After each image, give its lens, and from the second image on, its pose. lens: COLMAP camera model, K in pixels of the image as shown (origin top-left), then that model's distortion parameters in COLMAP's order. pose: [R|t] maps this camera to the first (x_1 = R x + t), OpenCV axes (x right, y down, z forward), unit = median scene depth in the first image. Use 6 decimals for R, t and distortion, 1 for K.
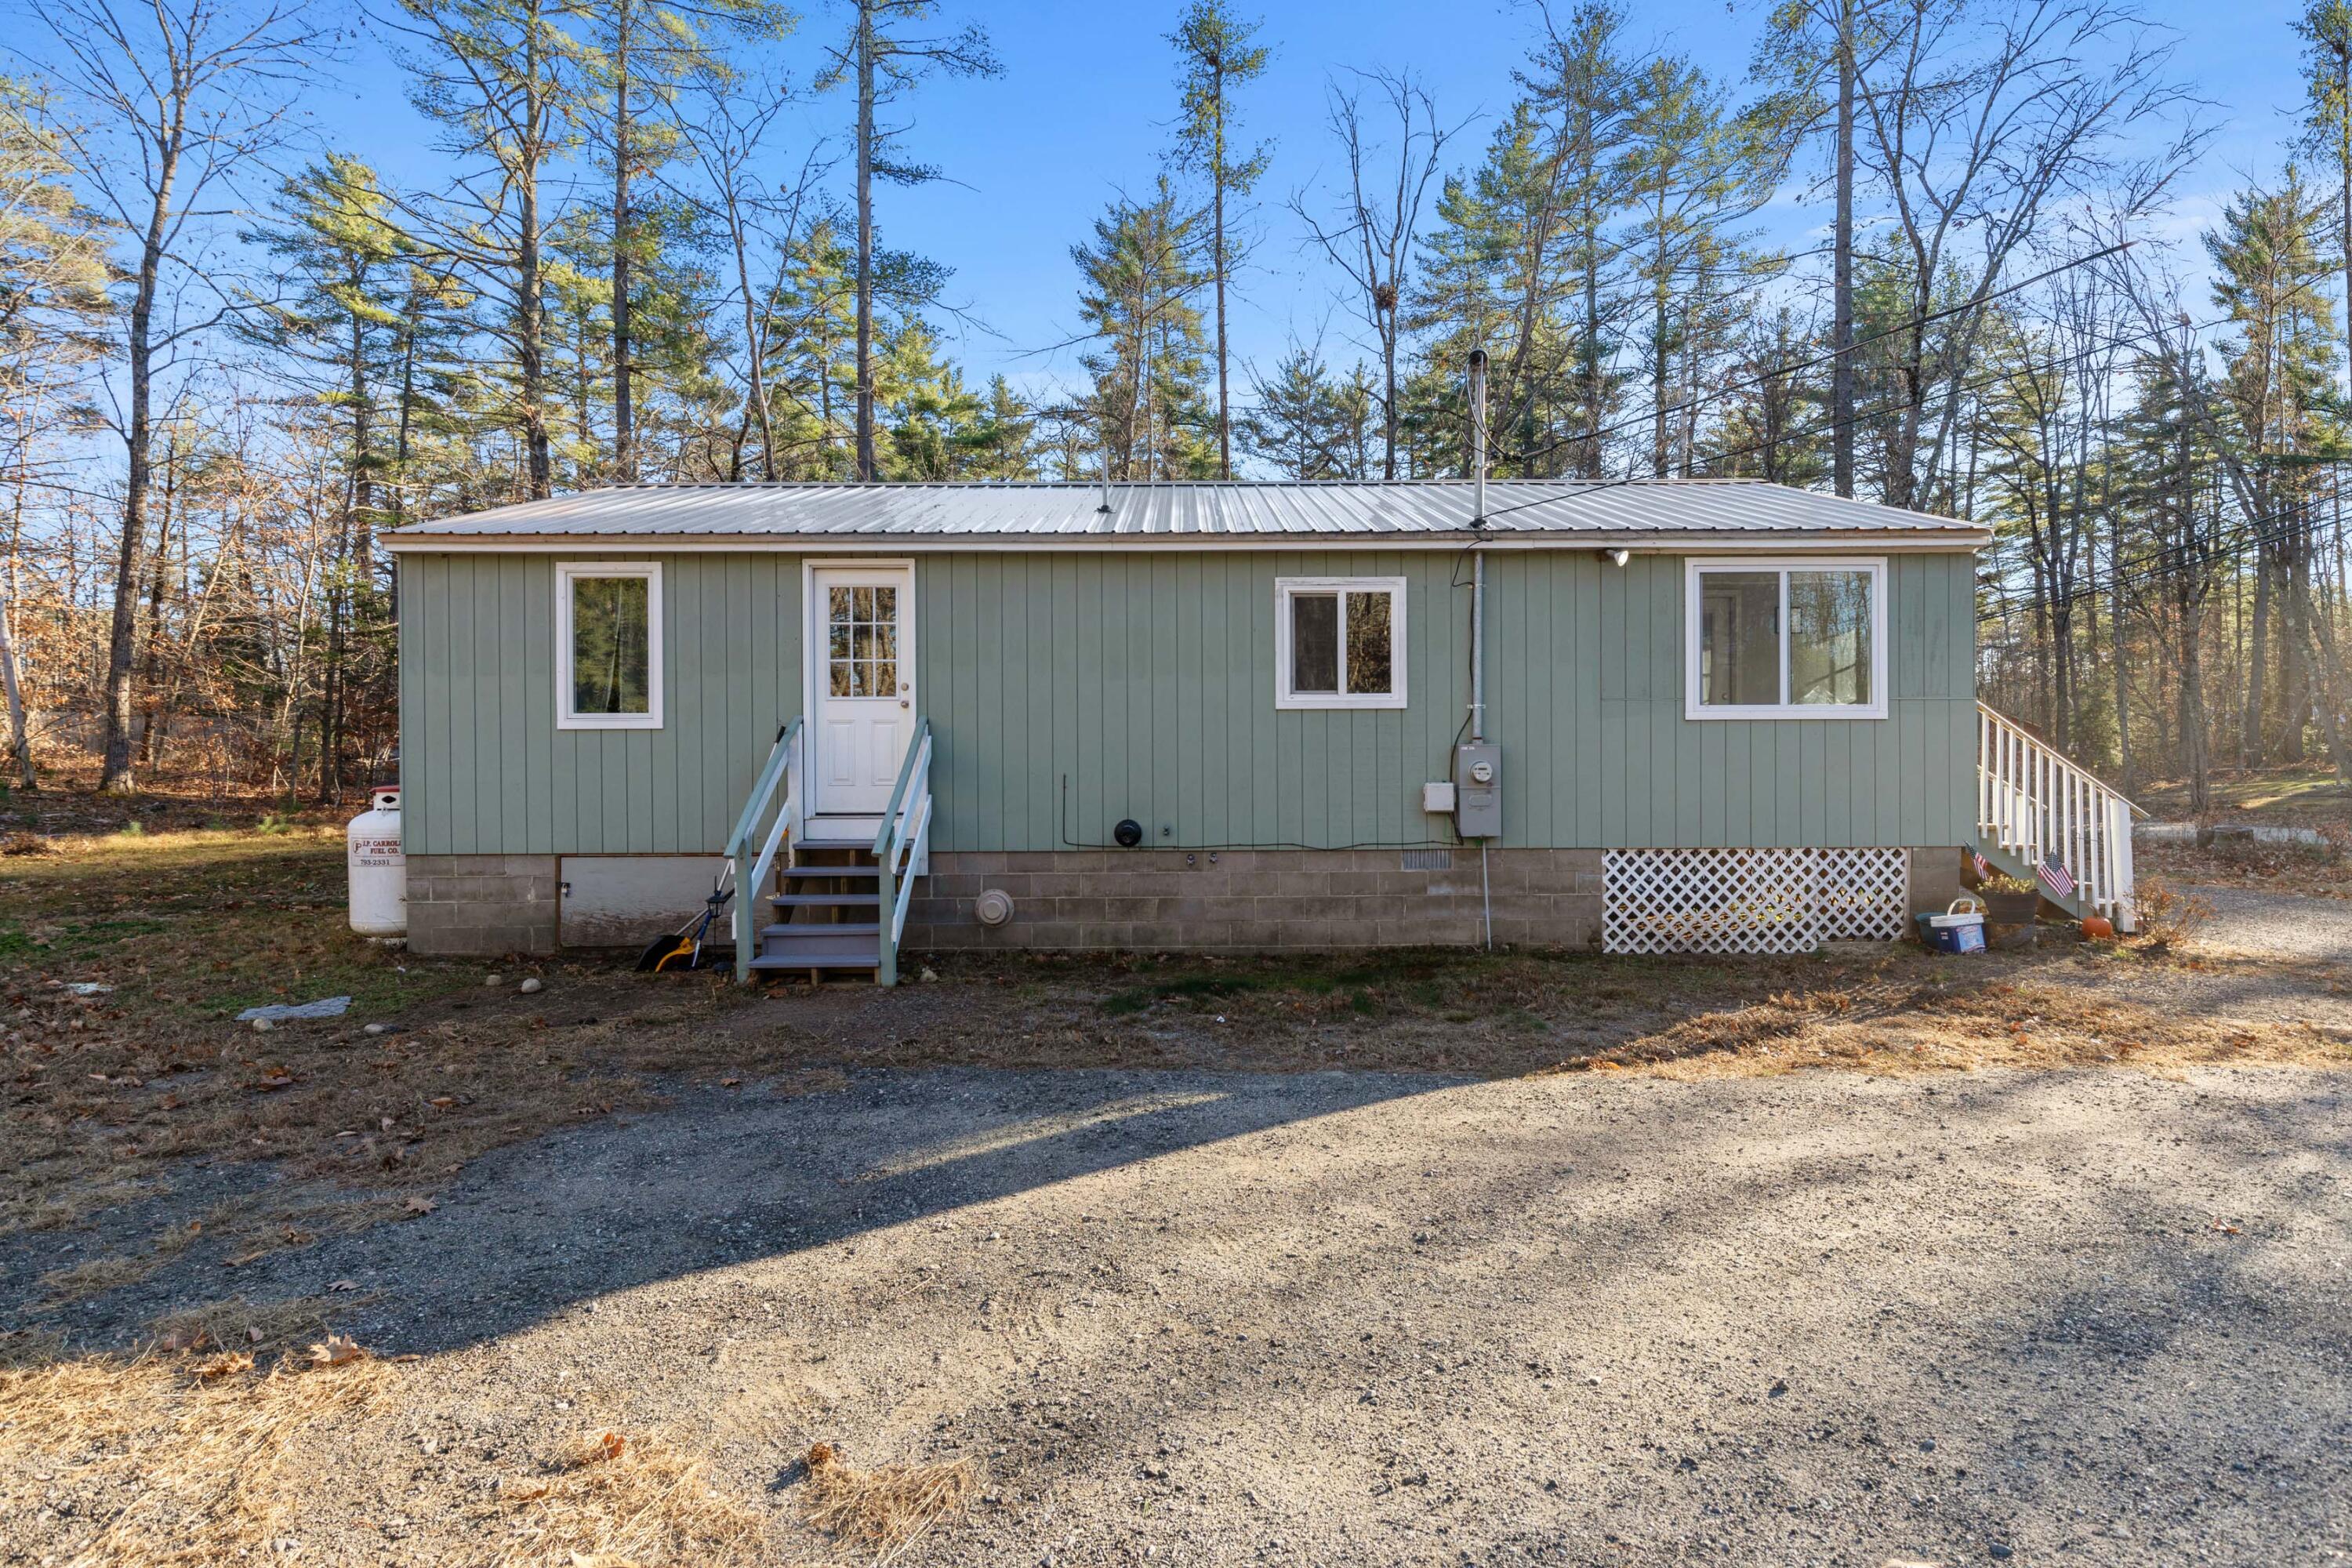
lens RADIAL K [[1158.2, 0, 1178.0], [0, 1158.2, 763.0], [0, 0, 1]] dist [-0.002625, -0.000052]
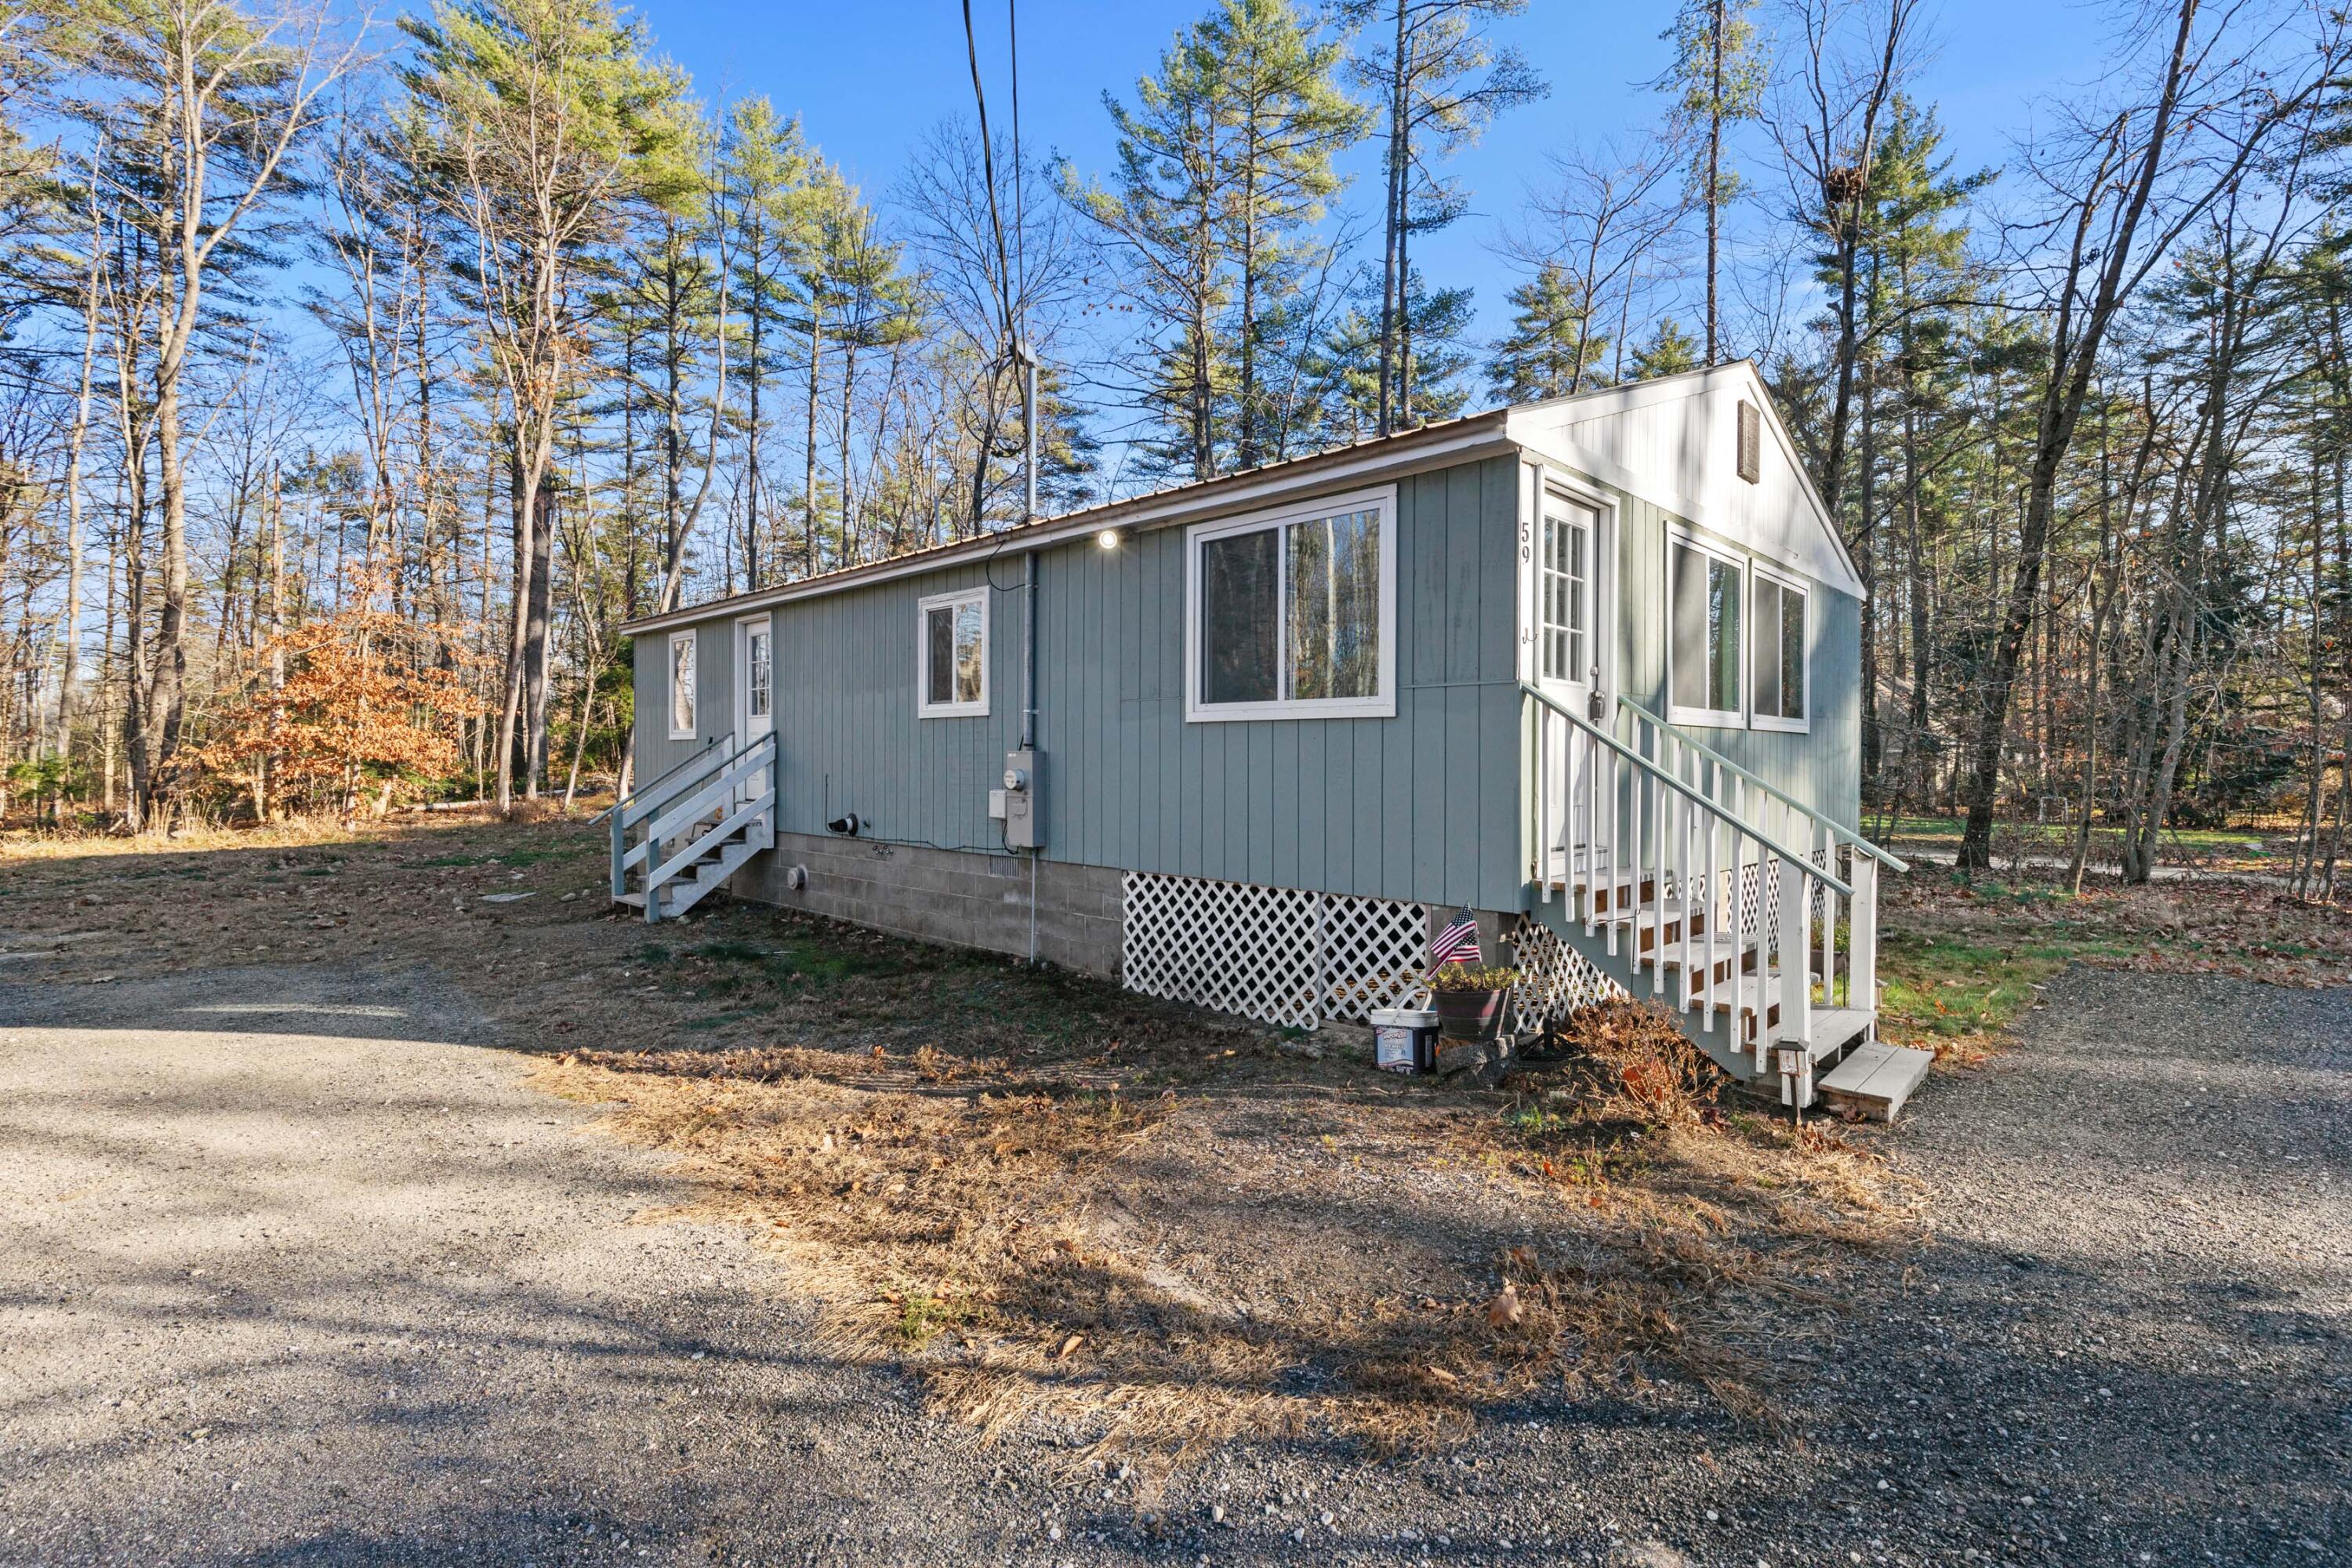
lens RADIAL K [[1054.3, 0, 1198.5], [0, 1054.3, 763.8], [0, 0, 1]] dist [0.002808, 0.000256]
pose [[0.720898, 0.011077, -0.692953, 0.967840], [-0.012495, 0.999917, 0.002985, -0.009991], [0.692929, 0.006507, 0.720977, 0.460792]]
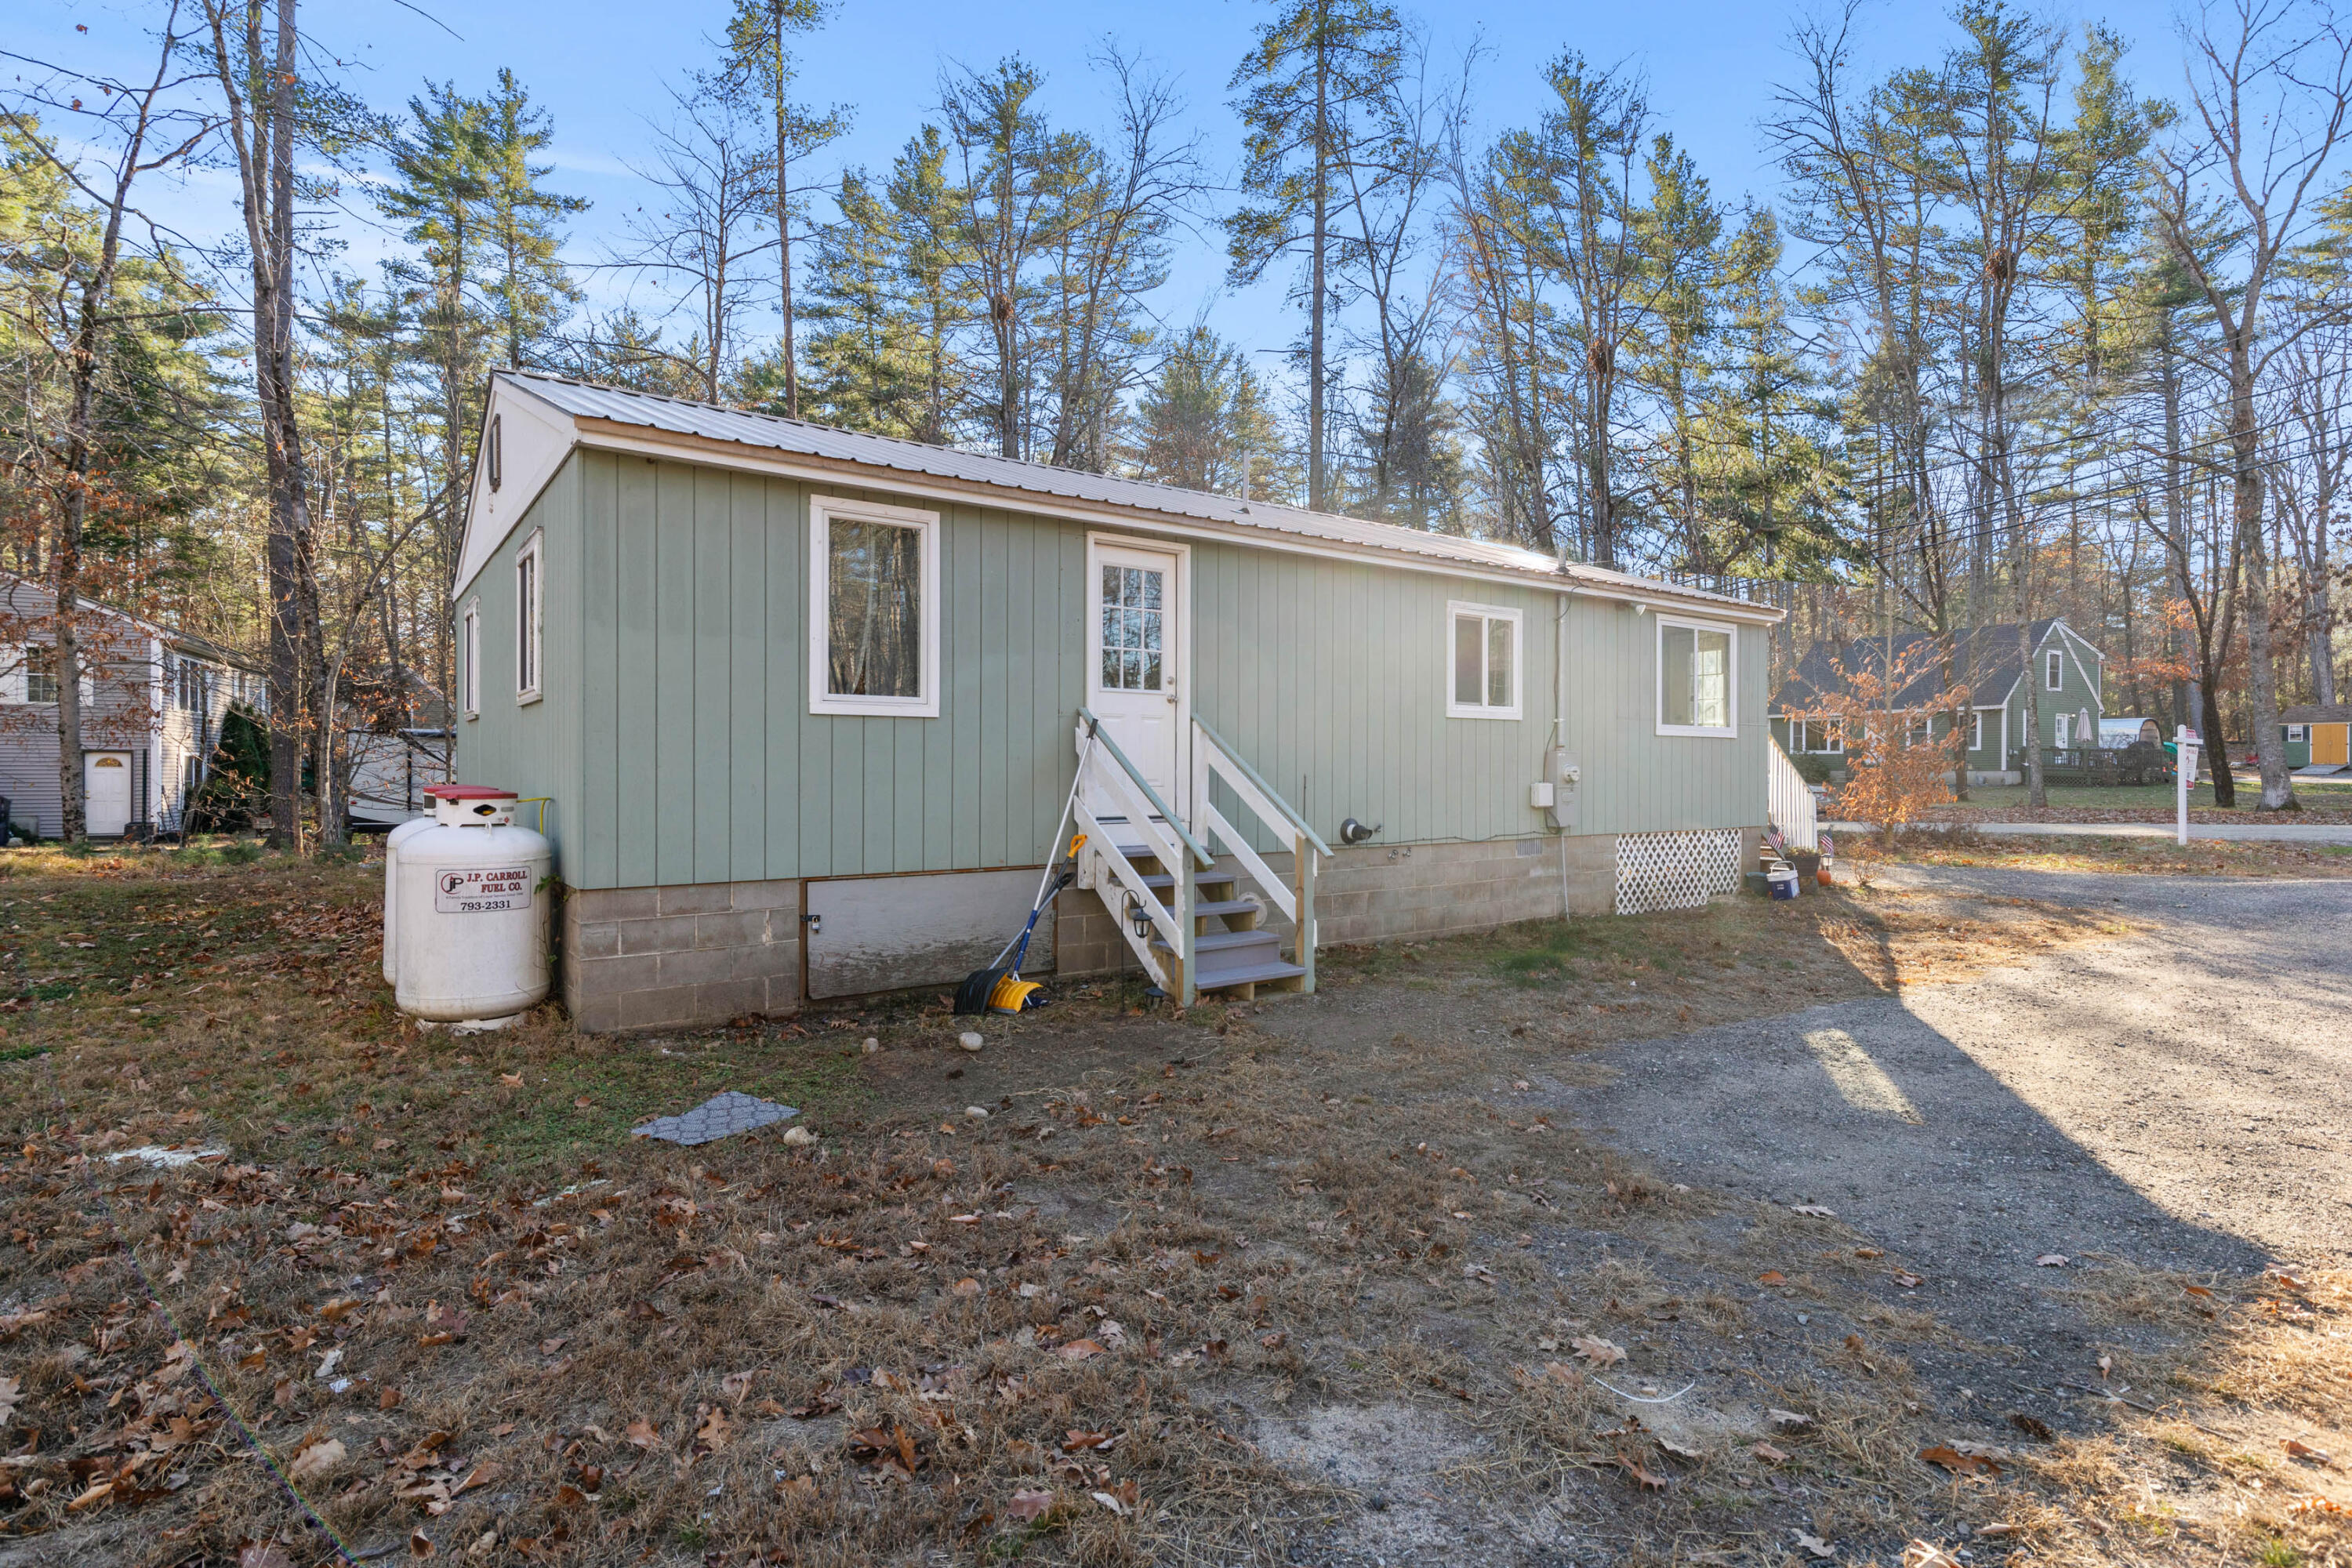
lens RADIAL K [[1158.2, 0, 1178.0], [0, 1158.2, 763.0], [0, 0, 1]] dist [-0.002625, -0.000052]
pose [[0.812531, 0.008980, 0.582848, -0.778813], [-0.006328, 0.999958, -0.006585, 0.006804], [-0.582883, 0.001662, 0.812554, 0.241390]]
